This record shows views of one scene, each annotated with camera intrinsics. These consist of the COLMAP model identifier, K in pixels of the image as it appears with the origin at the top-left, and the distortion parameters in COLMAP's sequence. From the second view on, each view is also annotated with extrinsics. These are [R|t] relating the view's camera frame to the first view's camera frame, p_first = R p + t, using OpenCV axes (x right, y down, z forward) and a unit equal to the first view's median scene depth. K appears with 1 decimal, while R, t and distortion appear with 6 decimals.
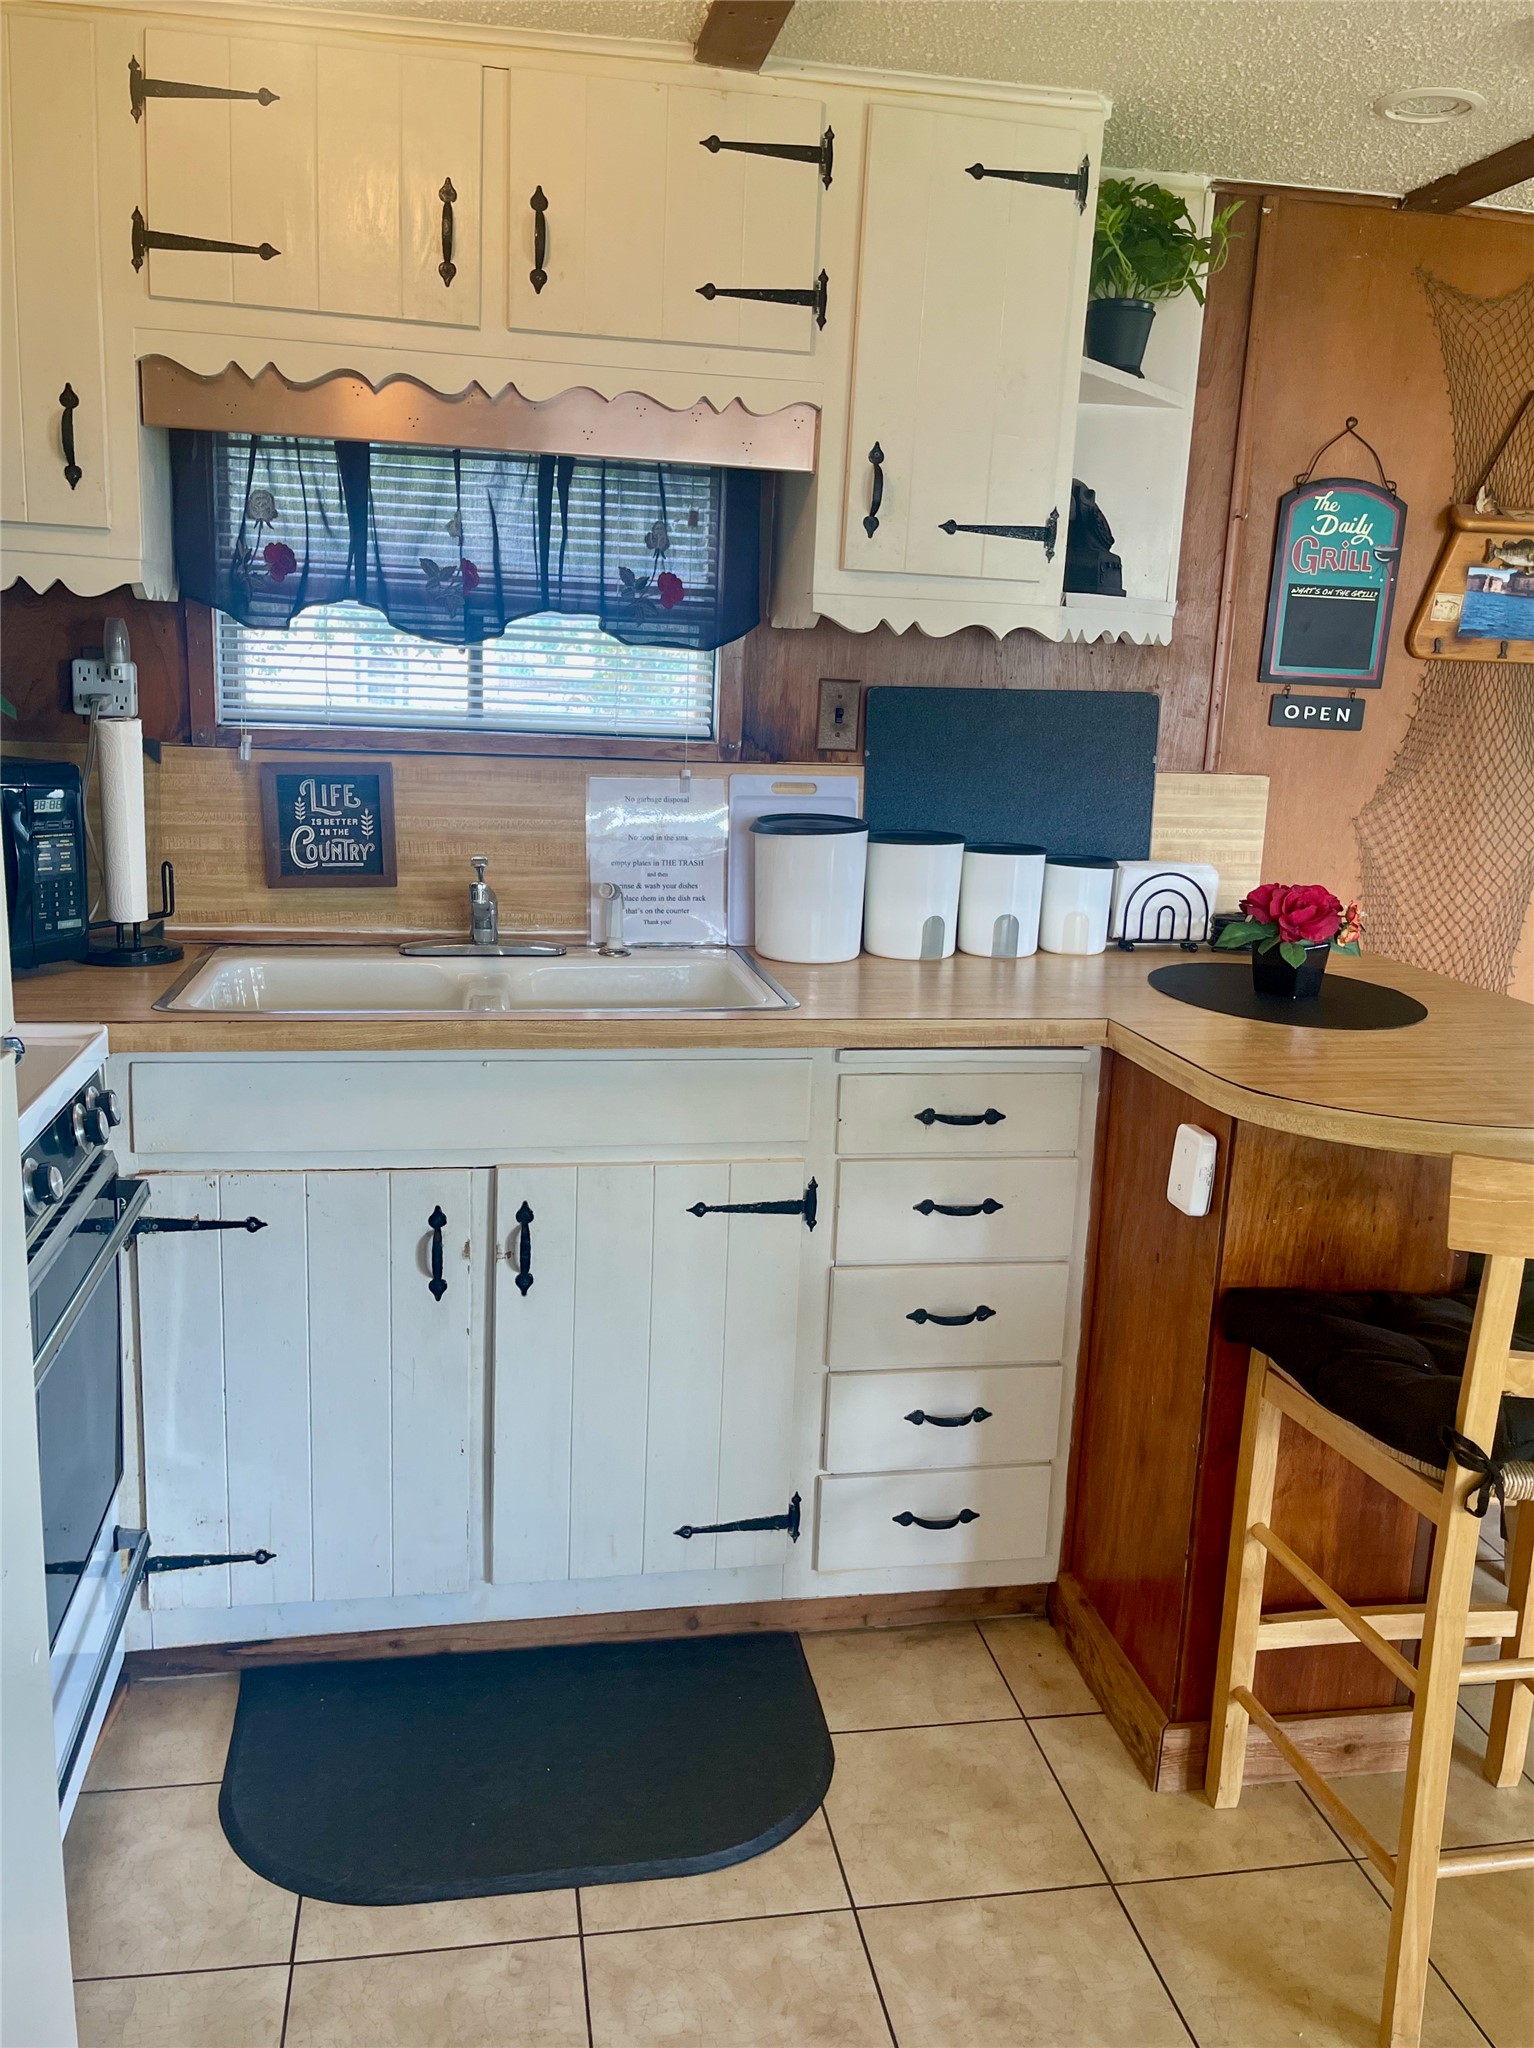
lens RADIAL K [[1638.0, 0, 765.3], [0, 1638.0, 1017.1], [0, 0, 1]] dist [0.044830, -0.006251]
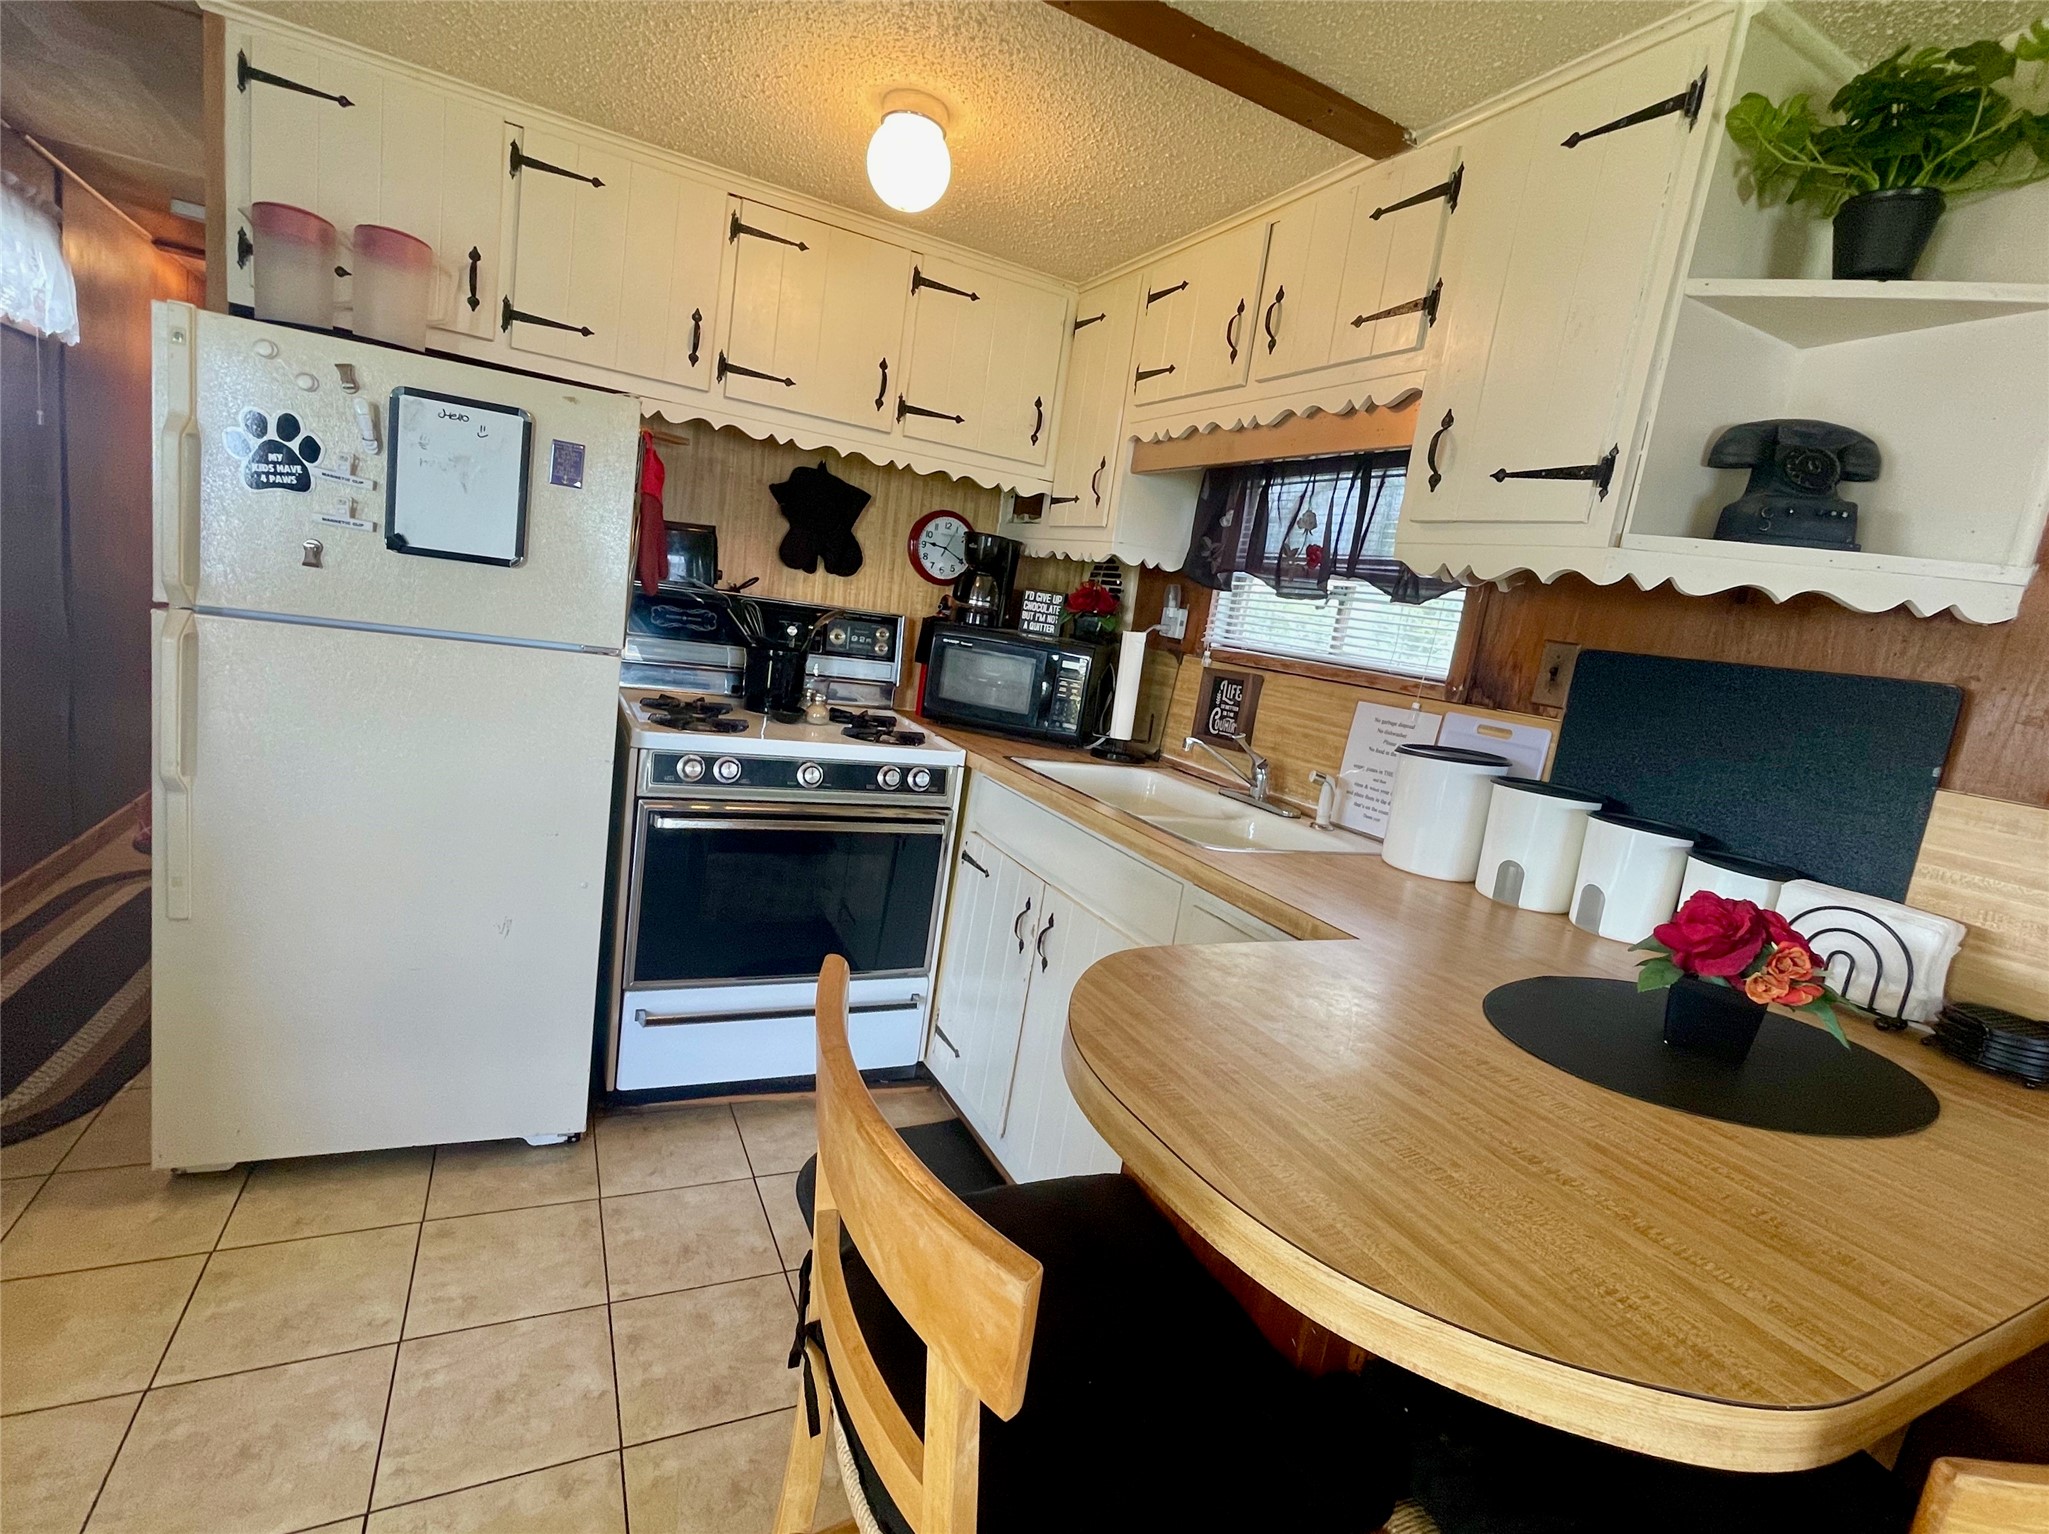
lens RADIAL K [[969.9, 0, 1025.6], [0, 969.9, 766.0], [0, 0, 1]] dist [-0.000052, 0.000996]
pose [[0.274922, 0.156708, -0.948610, 0.571246], [-0.323279, 0.944251, 0.062297, -0.056858], [0.905488, 0.289539, 0.310256, 0.521480]]
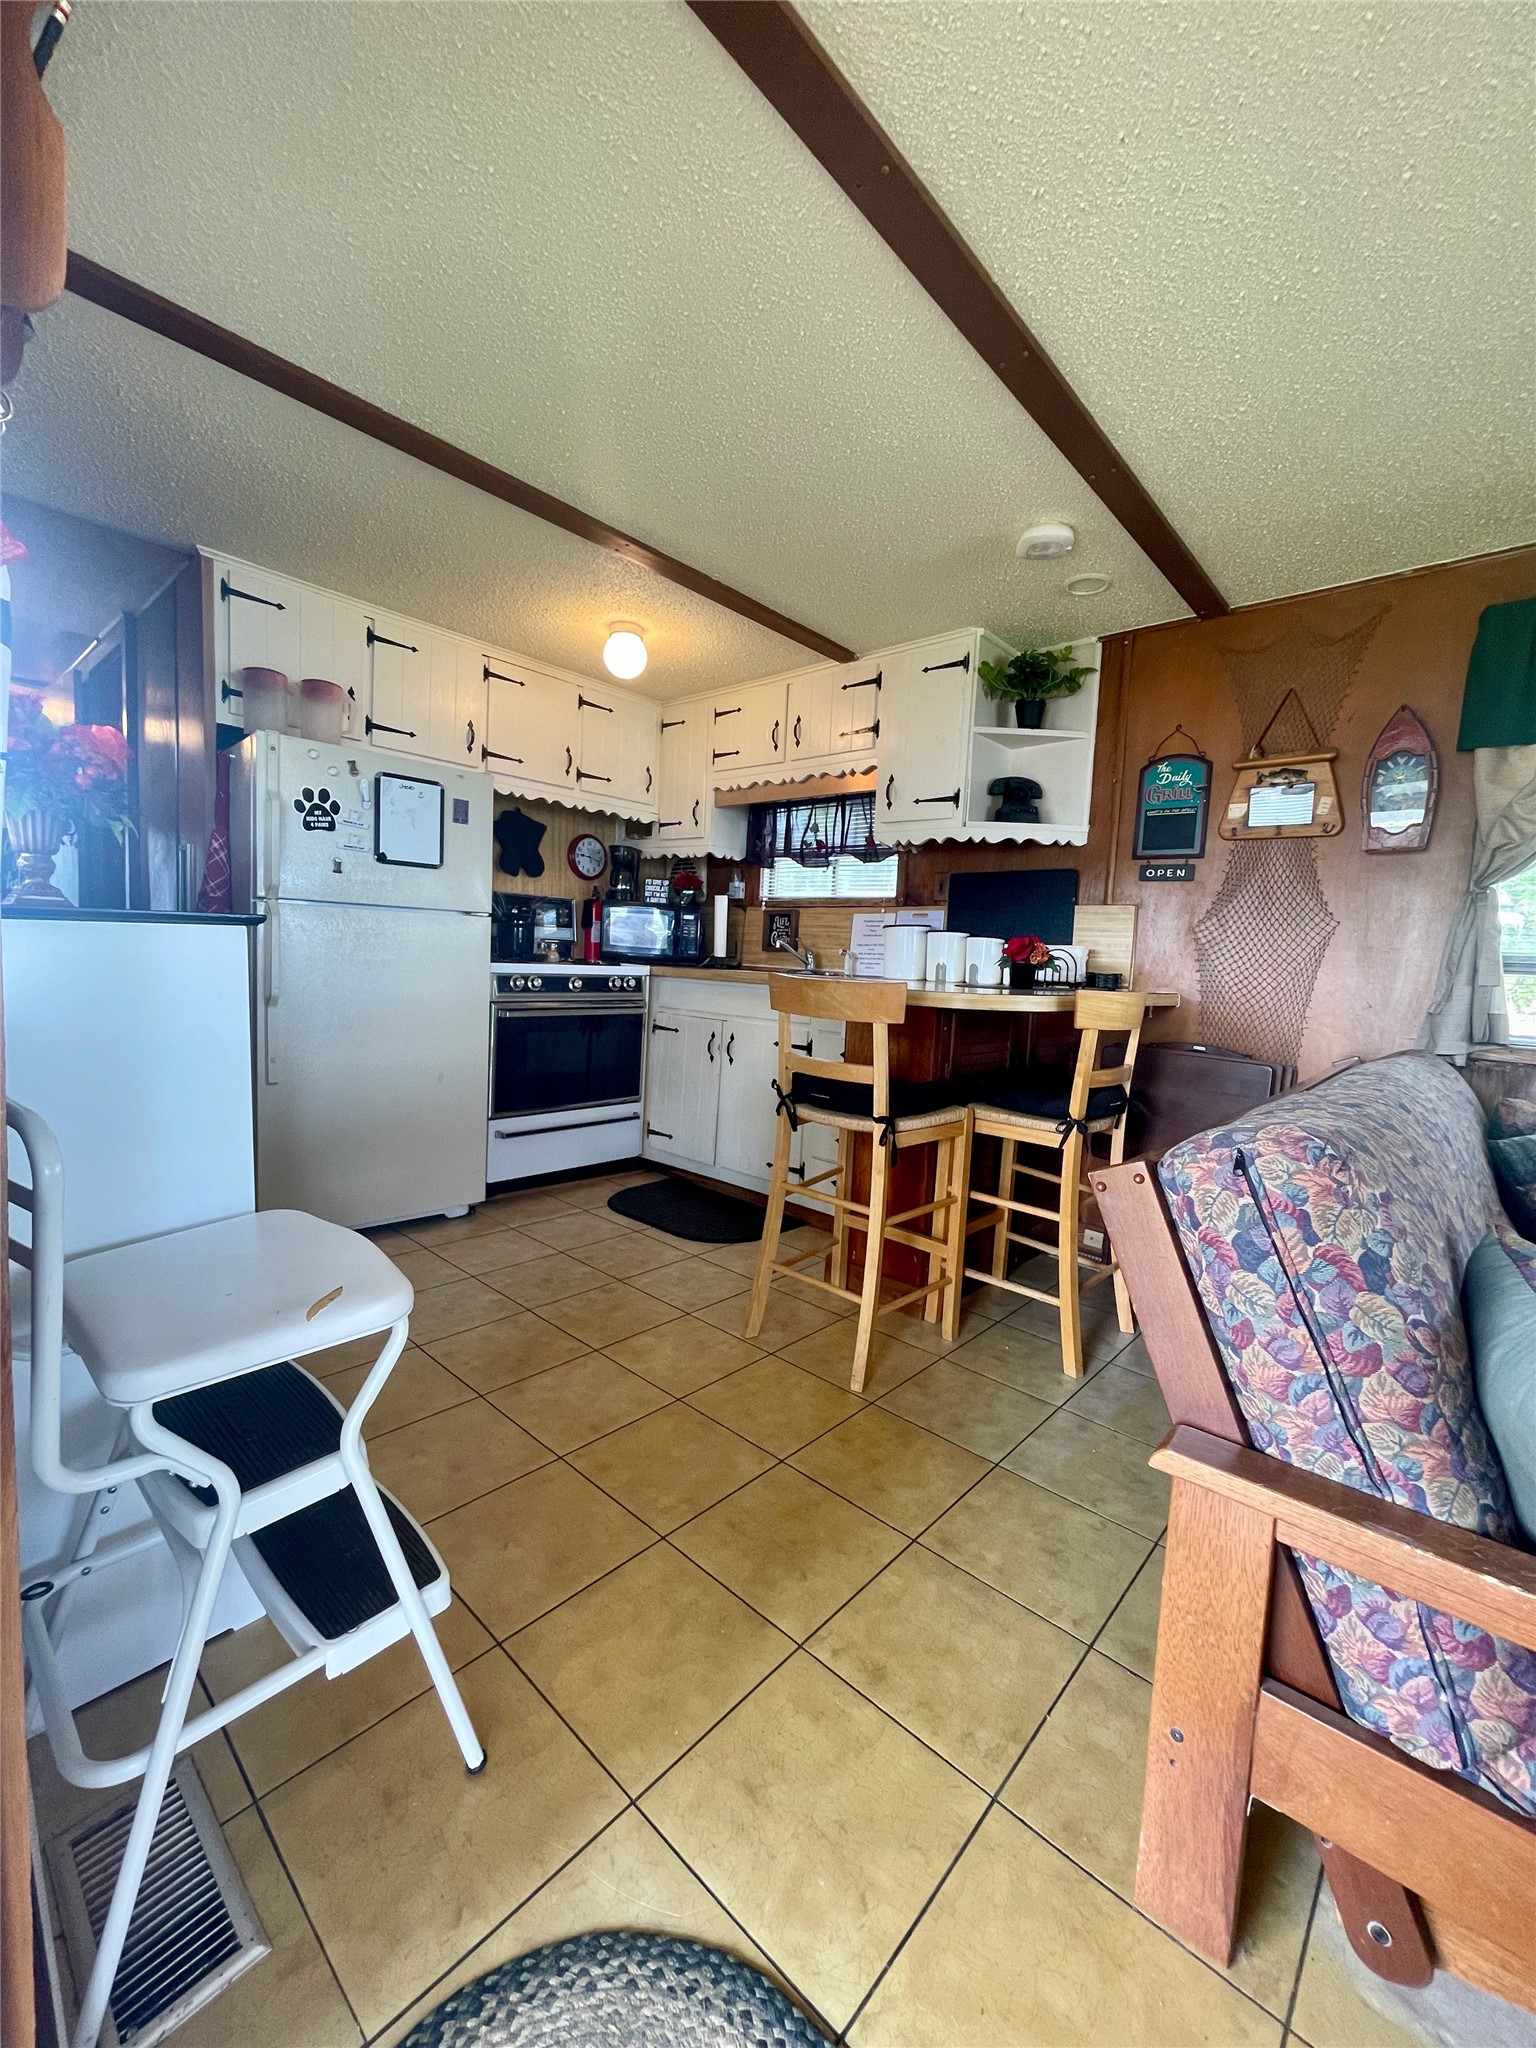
lens RADIAL K [[830.2, 0, 777.4], [0, 830.2, 1025.0], [0, 0, 1]] dist [0.003359, 0.001251]
pose [[0.612666, 0.058353, -0.788185, 0.900513], [-0.185608, 0.980003, -0.071722, 0.155286], [0.768238, 0.190235, 0.611245, 0.098933]]
